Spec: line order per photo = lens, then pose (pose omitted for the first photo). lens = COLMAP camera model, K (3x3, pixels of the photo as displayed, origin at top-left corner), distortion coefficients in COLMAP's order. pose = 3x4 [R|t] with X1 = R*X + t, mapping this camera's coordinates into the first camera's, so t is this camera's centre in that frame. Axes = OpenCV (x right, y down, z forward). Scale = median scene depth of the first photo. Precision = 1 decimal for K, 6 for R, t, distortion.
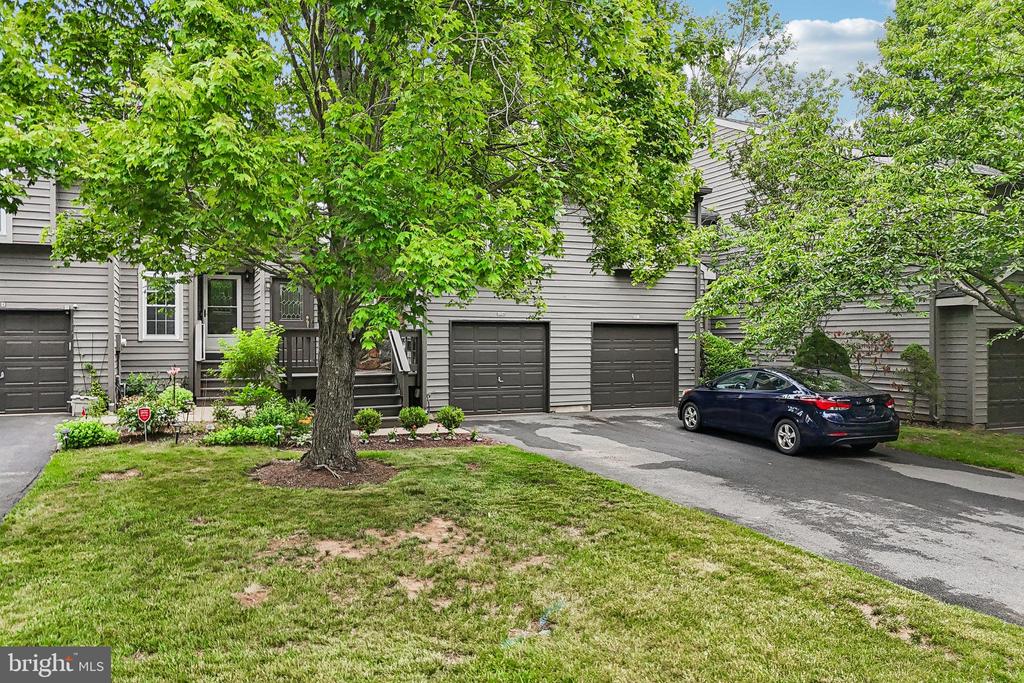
lens RADIAL K [[719.4, 0, 511.9], [0, 719.4, 340.5], [0, 0, 1]] dist [0.002021, -0.002841]
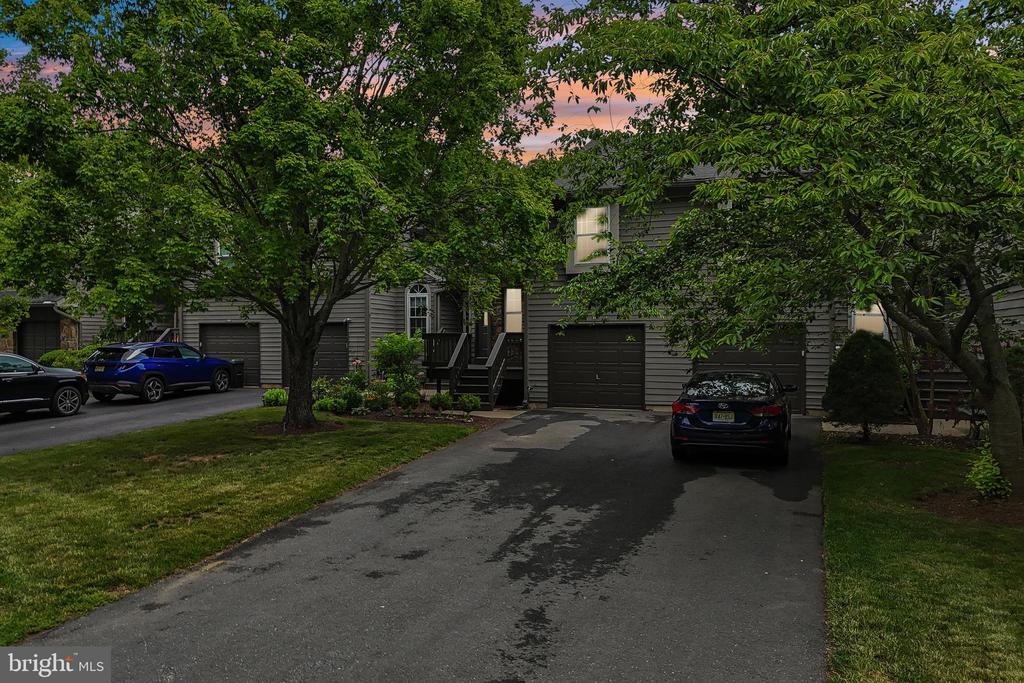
lens RADIAL K [[719.4, 0, 512.5], [0, 719.4, 342.0], [0, 0, 1]] dist [0.002021, -0.002841]
pose [[0.744420, -0.002221, -0.667708, 0.656192], [-0.001043, 0.999989, -0.004489, 0.006077], [0.667711, 0.004039, 0.744409, 0.103670]]
